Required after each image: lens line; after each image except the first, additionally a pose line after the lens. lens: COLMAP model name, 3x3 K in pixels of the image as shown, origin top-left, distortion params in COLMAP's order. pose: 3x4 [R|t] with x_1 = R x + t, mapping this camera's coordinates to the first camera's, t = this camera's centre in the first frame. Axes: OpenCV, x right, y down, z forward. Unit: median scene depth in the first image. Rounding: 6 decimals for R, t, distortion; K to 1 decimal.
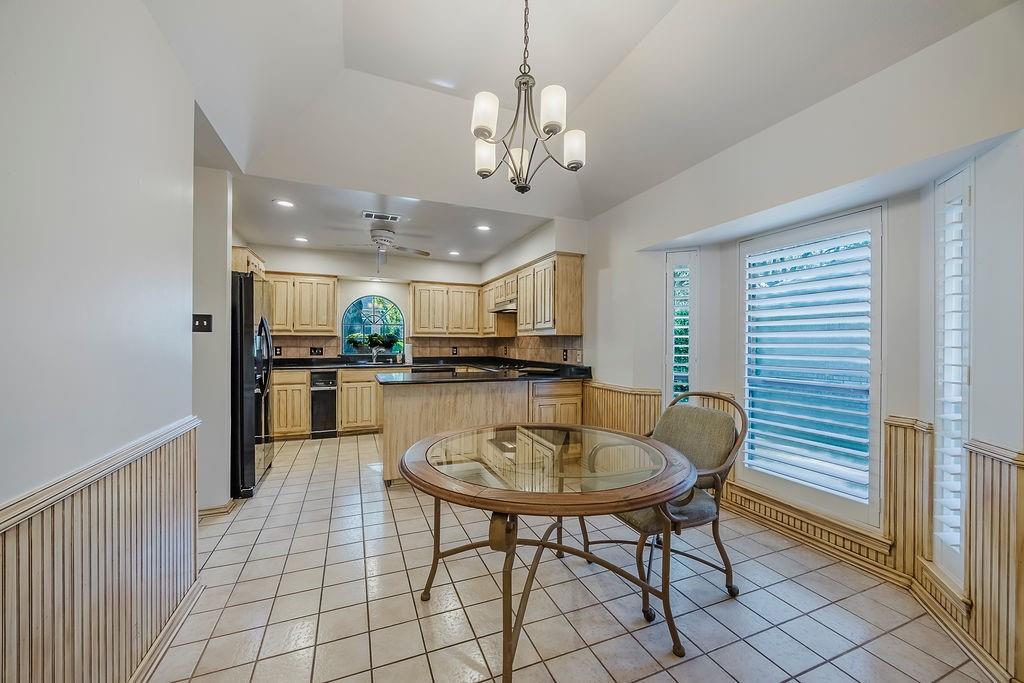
lens RADIAL K [[393.8, 0, 509.7], [0, 393.8, 343.1], [0, 0, 1]] dist [0.001830, 0.000276]
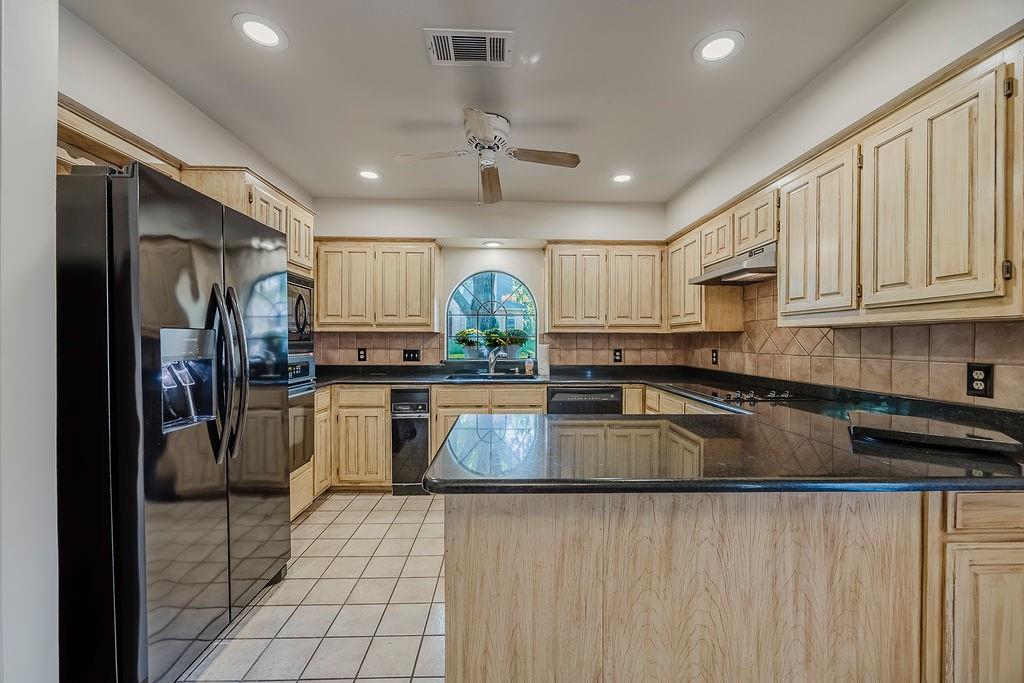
lens RADIAL K [[393.8, 0, 512.4], [0, 393.8, 343.4], [0, 0, 1]] dist [0.001830, 0.000276]
pose [[0.938660, -0.000315, -0.344843, -0.094177], [0.001978, 0.999988, 0.004471, -0.002169], [0.344838, -0.004879, 0.938650, 0.428479]]
